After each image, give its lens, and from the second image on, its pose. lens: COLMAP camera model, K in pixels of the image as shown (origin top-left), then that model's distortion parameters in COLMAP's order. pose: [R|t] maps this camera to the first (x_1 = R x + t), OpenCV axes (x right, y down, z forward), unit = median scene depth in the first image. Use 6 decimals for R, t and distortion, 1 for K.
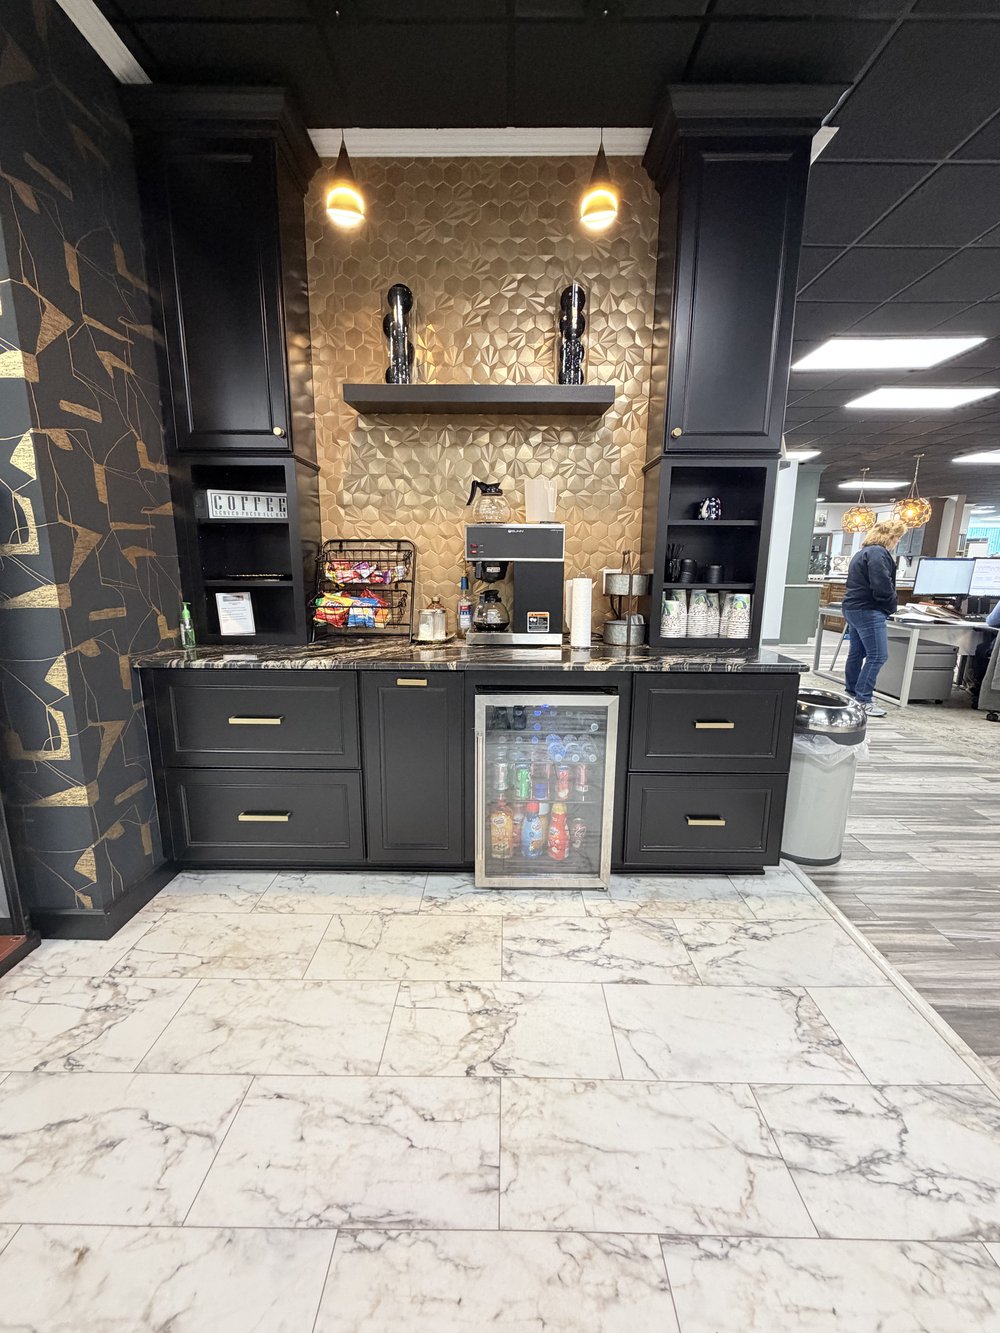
lens RADIAL K [[531.6, 0, 500.0], [0, 531.6, 666.2], [0, 0, 1]] dist [-0.002769, 0.000941]
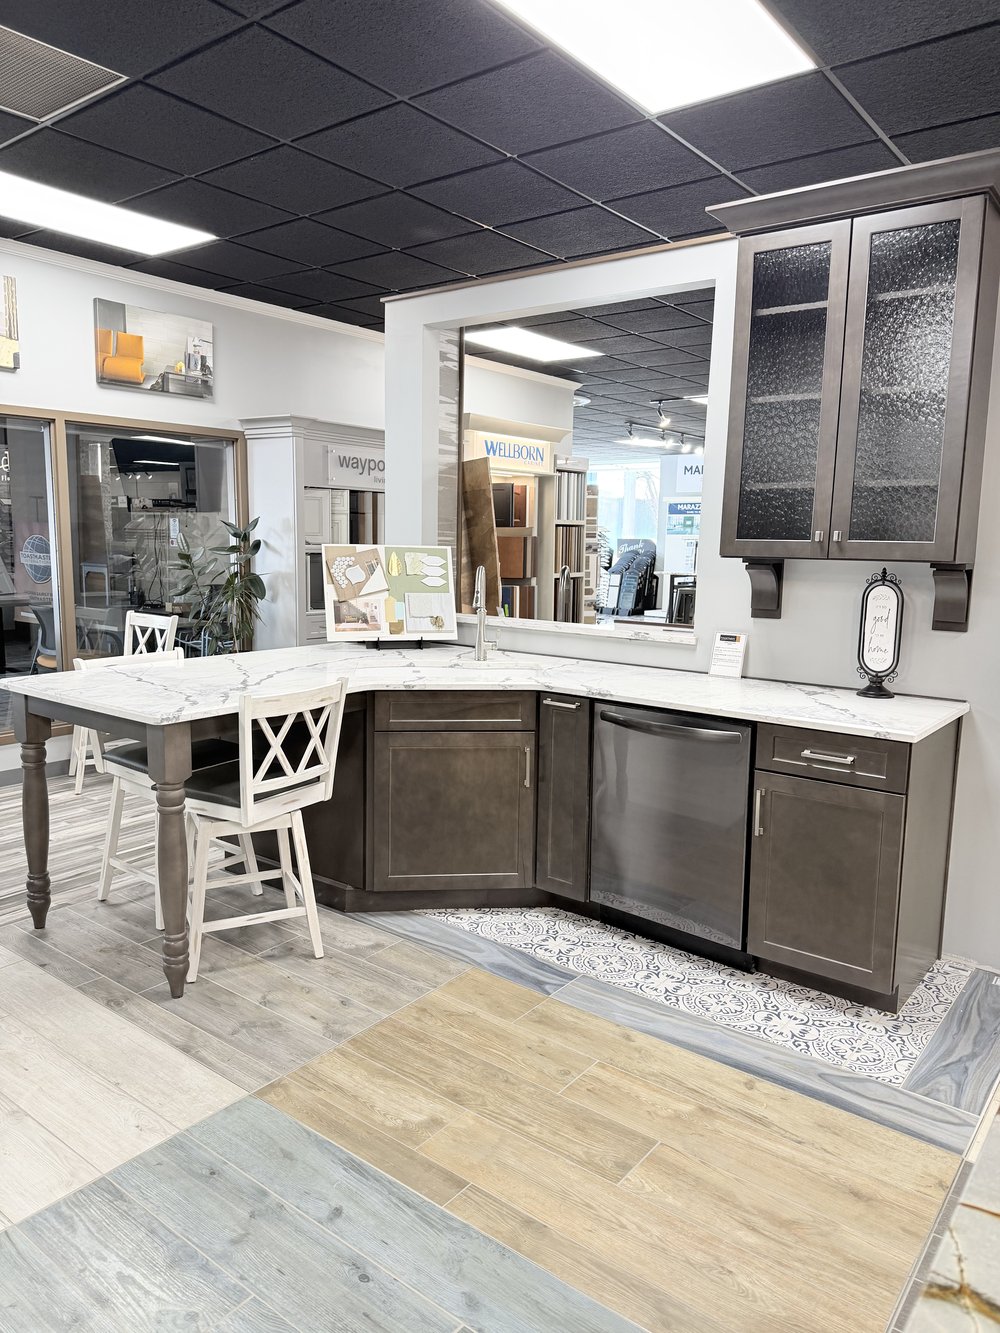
lens RADIAL K [[940.0, 0, 500.2], [0, 940.0, 665.9], [0, 0, 1]] dist [0.044718, -0.034023]
pose [[0.606009, -0.108943, 0.787962, 0.366304], [0.145366, 0.989063, 0.024949, -0.147300], [-0.782062, 0.099423, 0.615218, 0.680566]]
